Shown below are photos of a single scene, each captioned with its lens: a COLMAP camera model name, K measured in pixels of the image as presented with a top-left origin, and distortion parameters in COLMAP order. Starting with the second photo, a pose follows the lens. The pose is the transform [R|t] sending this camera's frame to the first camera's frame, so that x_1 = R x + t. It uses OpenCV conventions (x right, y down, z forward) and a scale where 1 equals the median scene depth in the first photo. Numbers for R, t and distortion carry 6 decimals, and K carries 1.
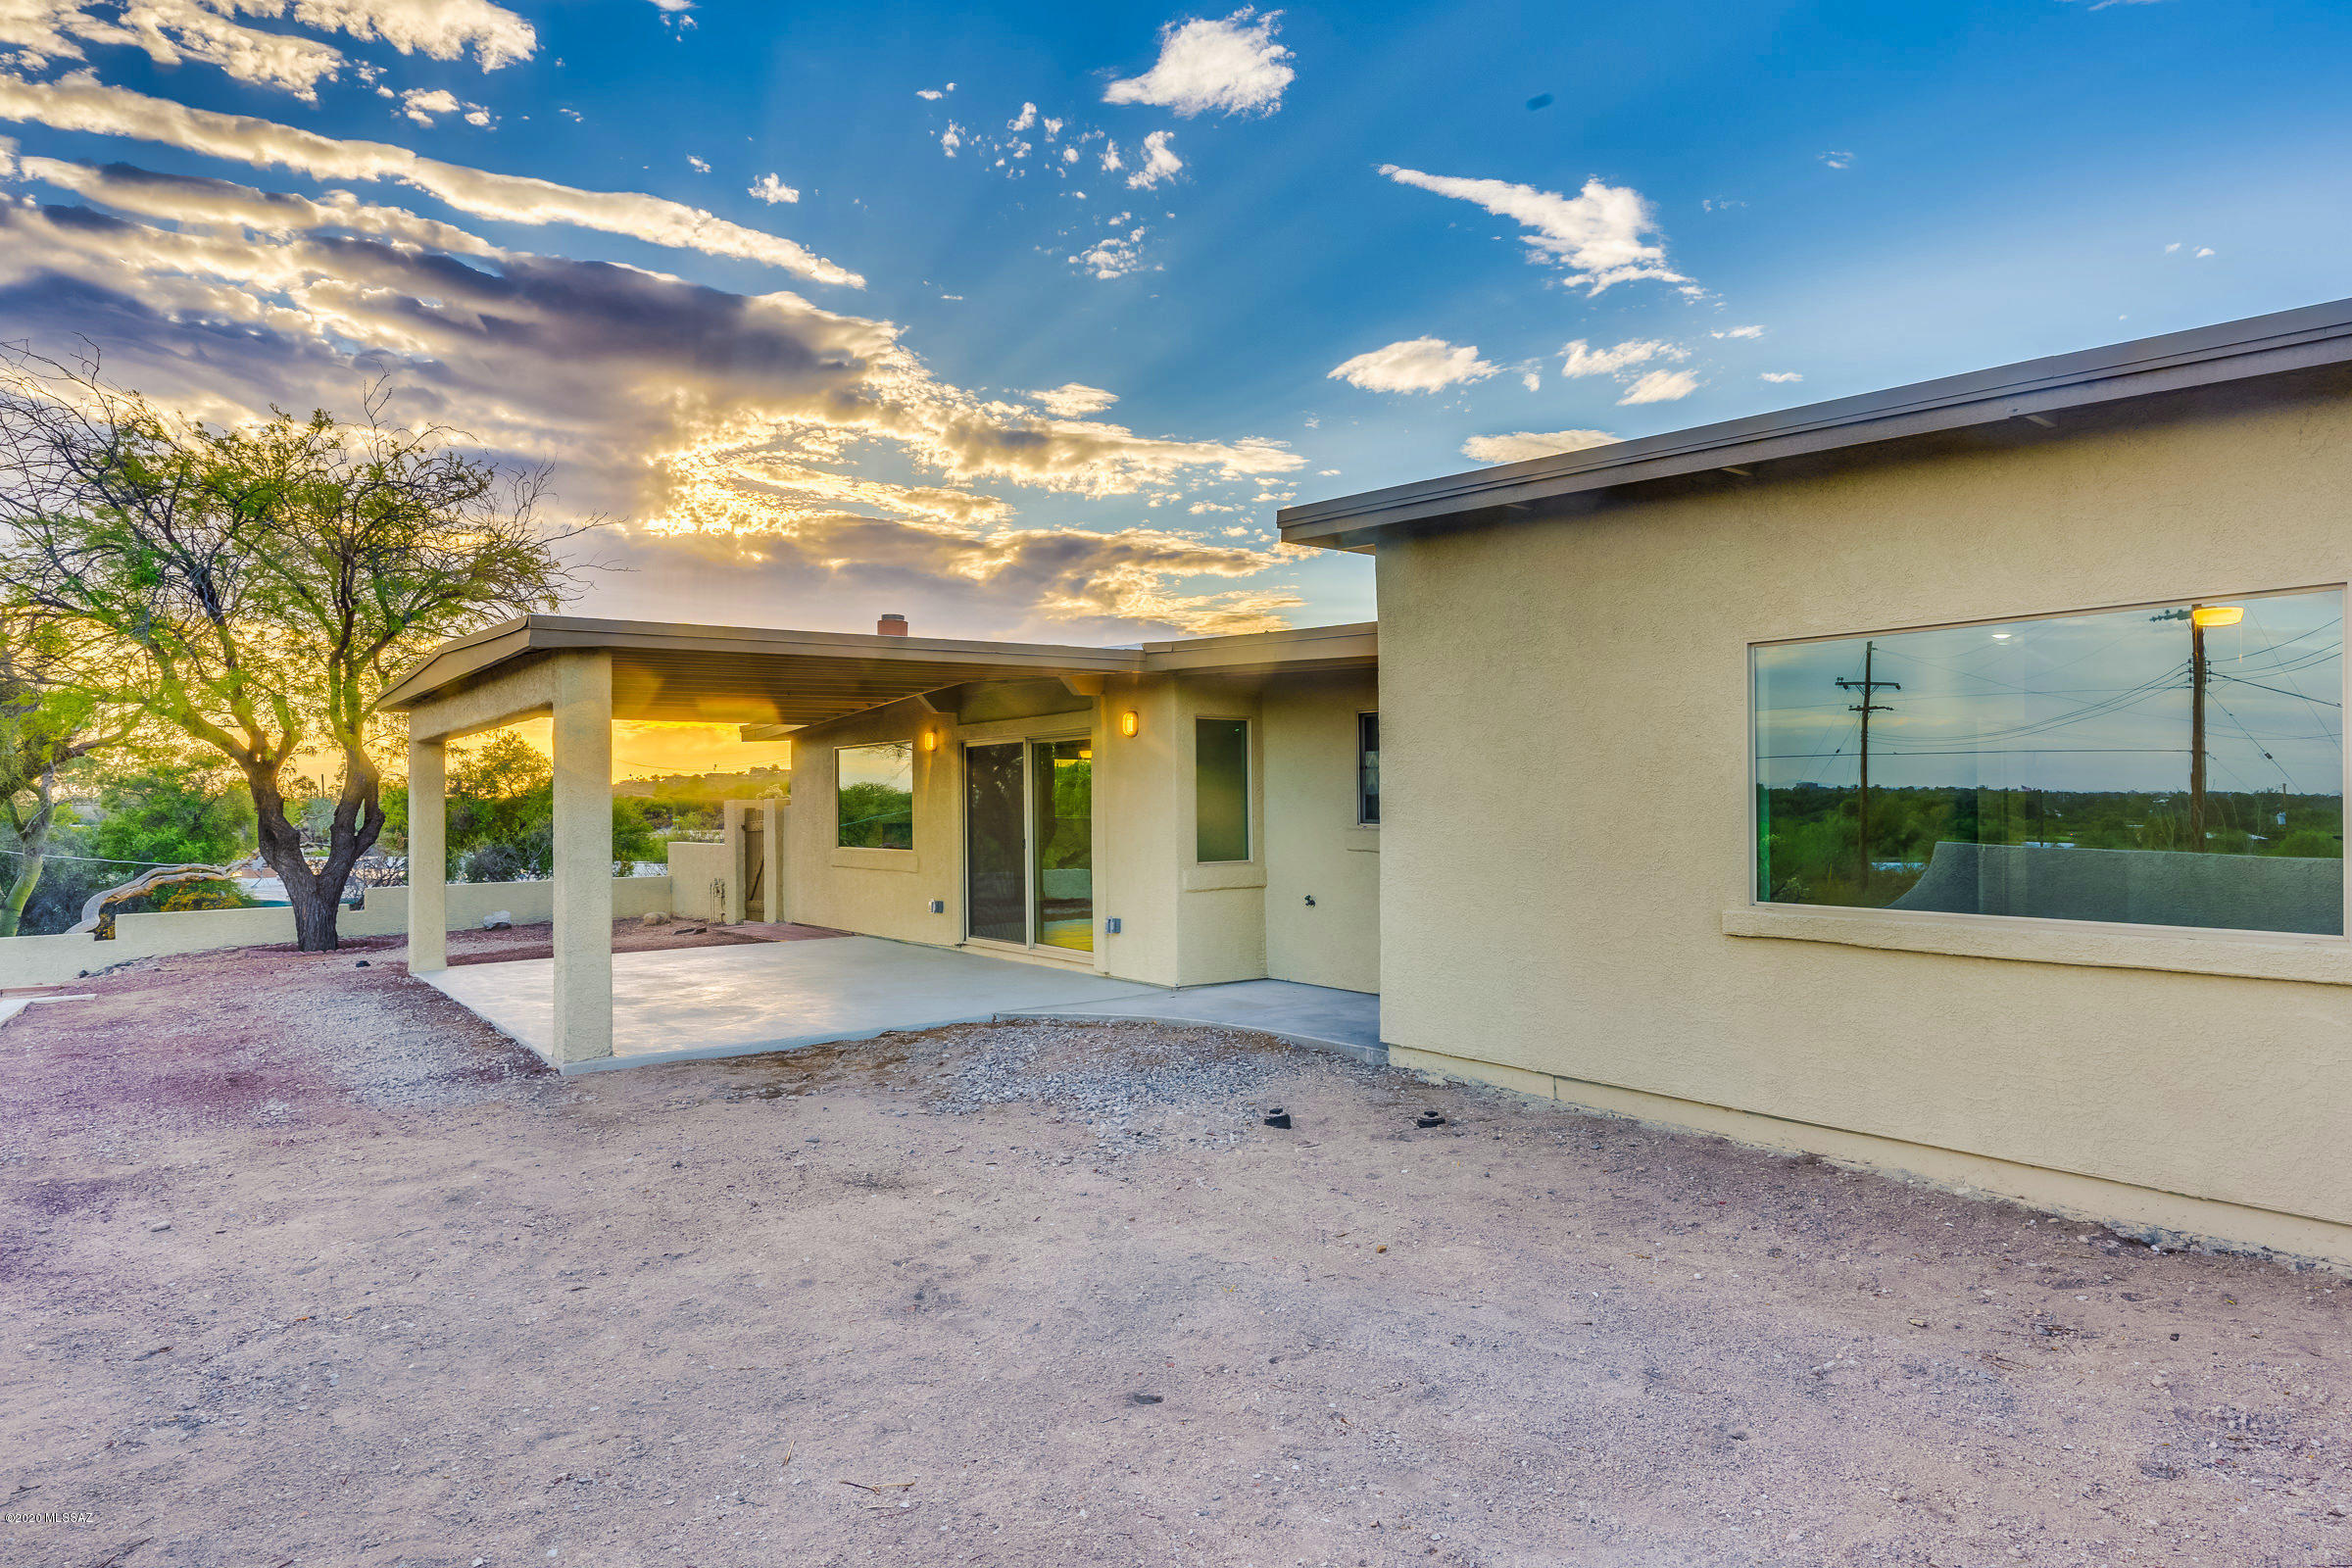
lens RADIAL K [[1386.9, 0, 1176.4], [0, 1386.9, 799.0], [0, 0, 1]] dist [0.000801, -0.000402]
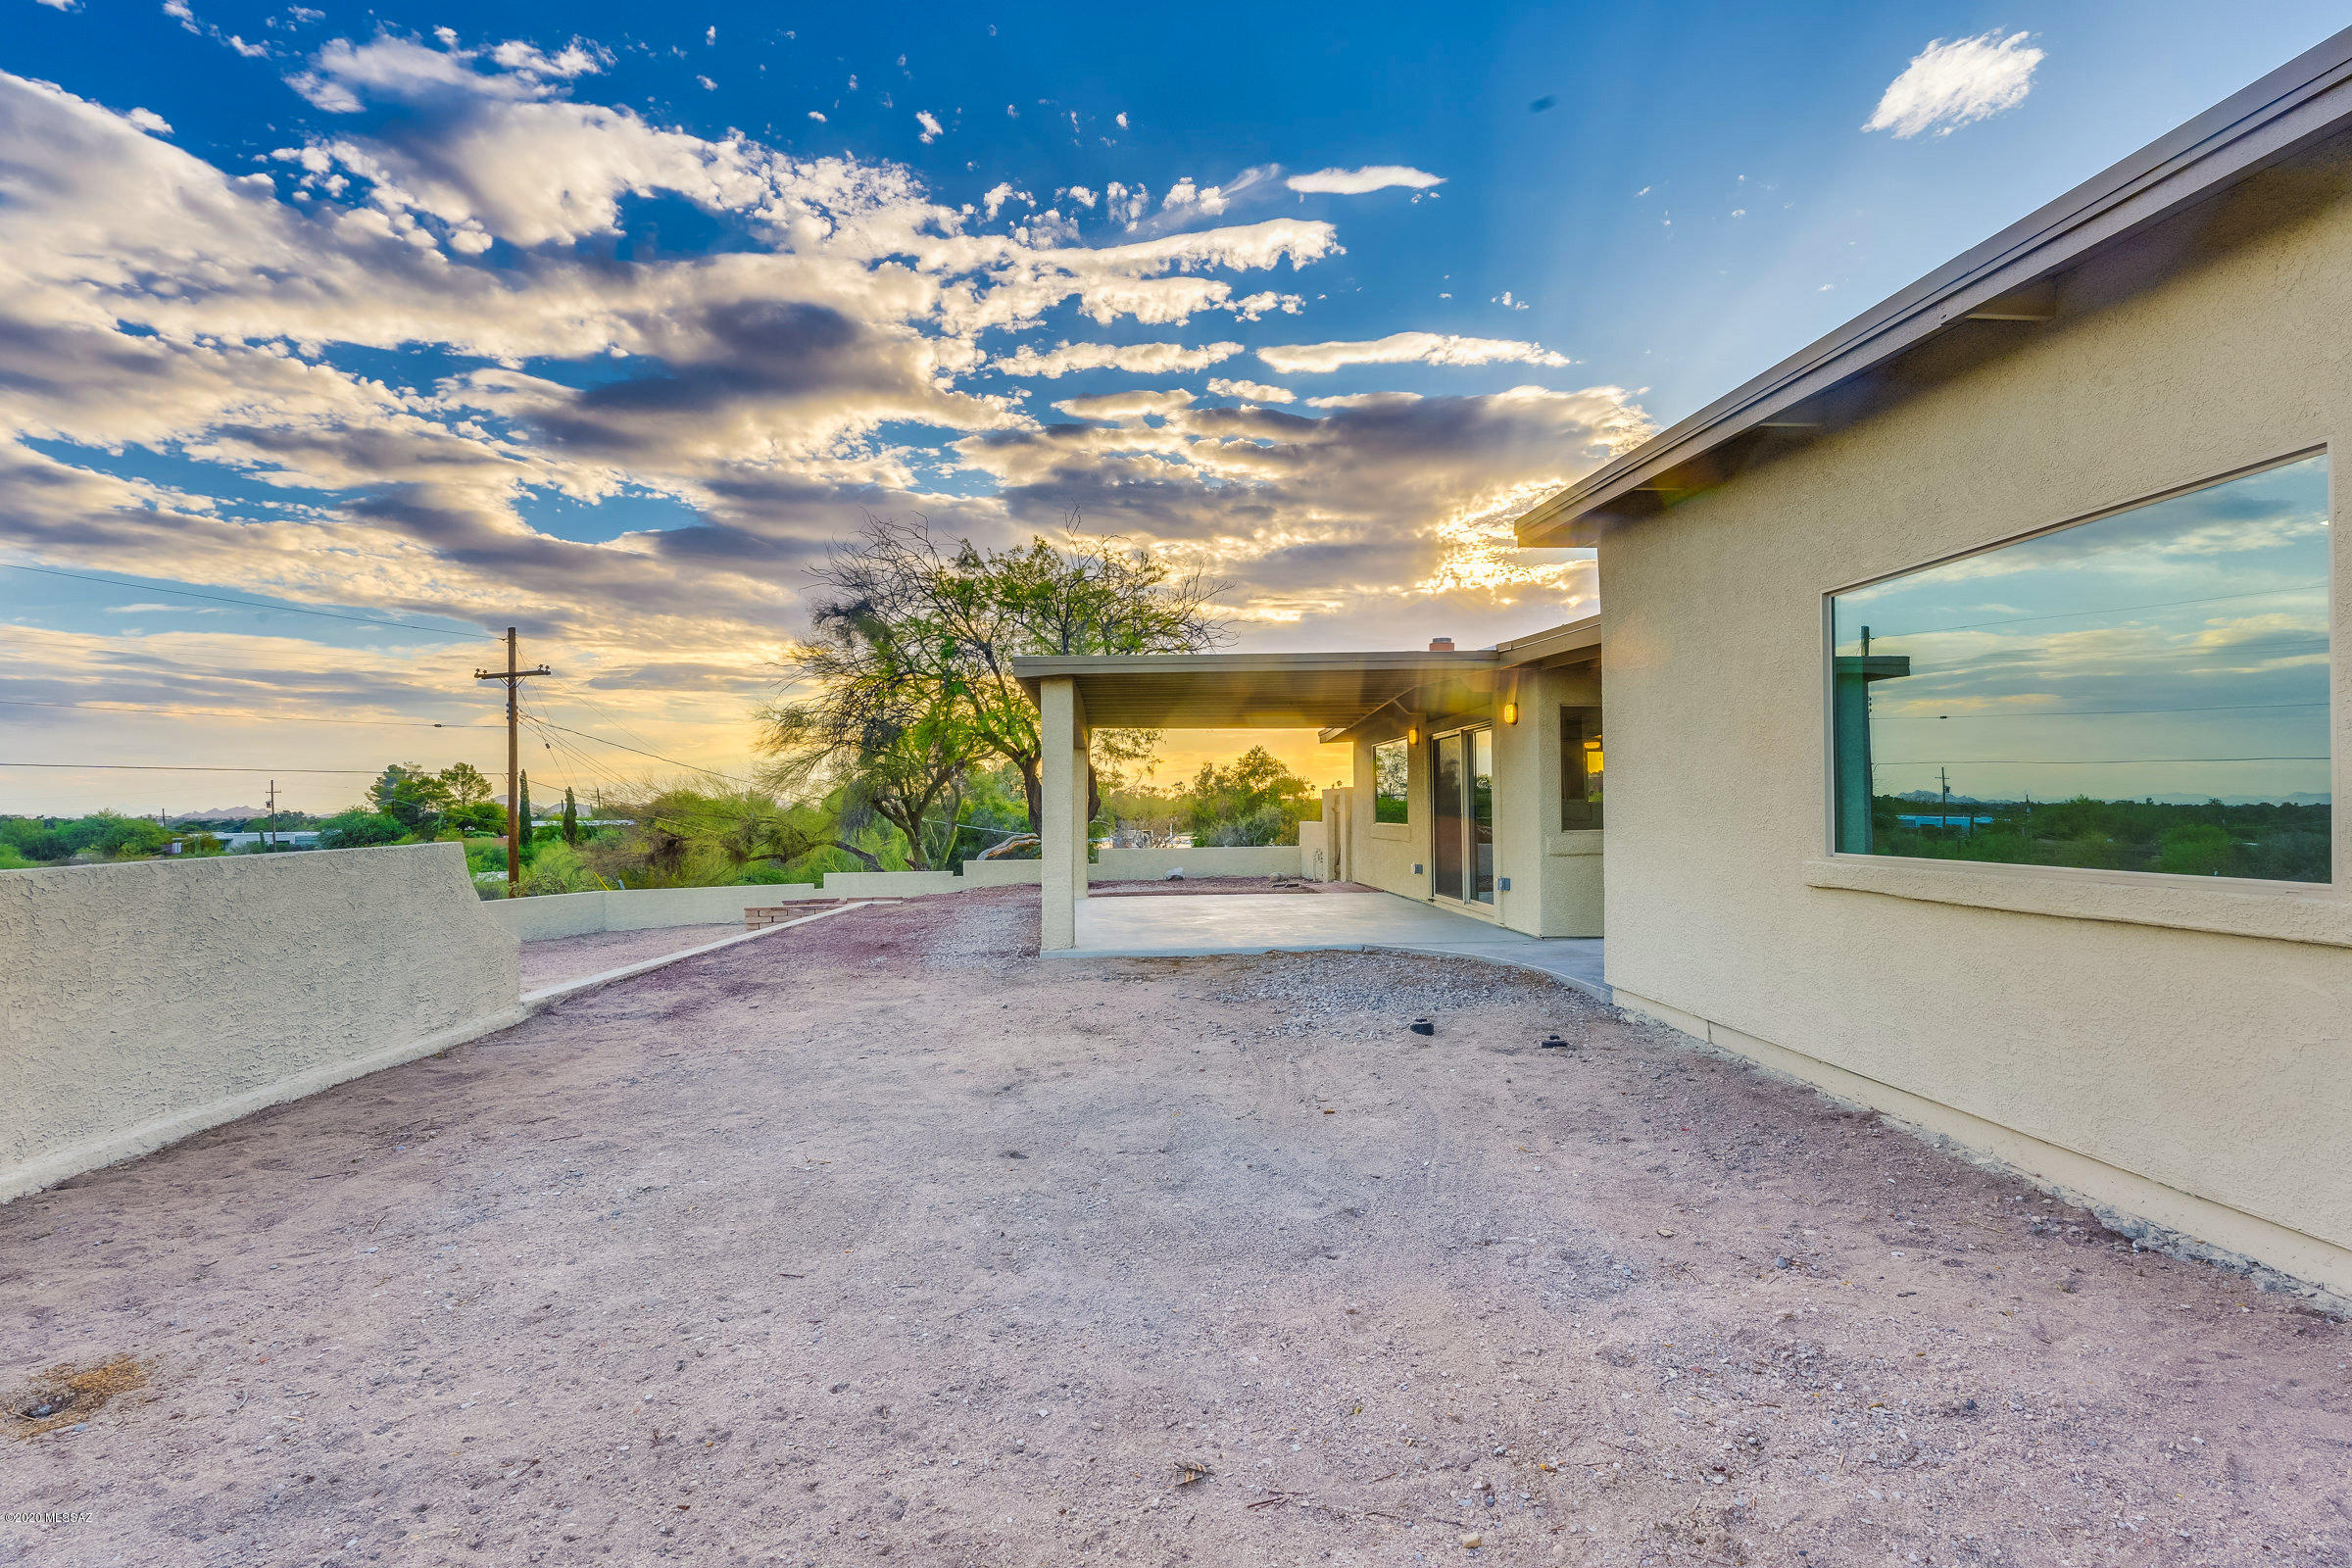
lens RADIAL K [[1176.7, 0, 1248.3], [0, 1176.7, 796.4], [0, 0, 1]] dist [0.001641, -0.000462]
pose [[0.831269, -0.005698, -0.555841, 0.499571], [0.000542, 0.999955, -0.009440, 0.038447], [0.555870, 0.007546, 0.831235, 0.060137]]
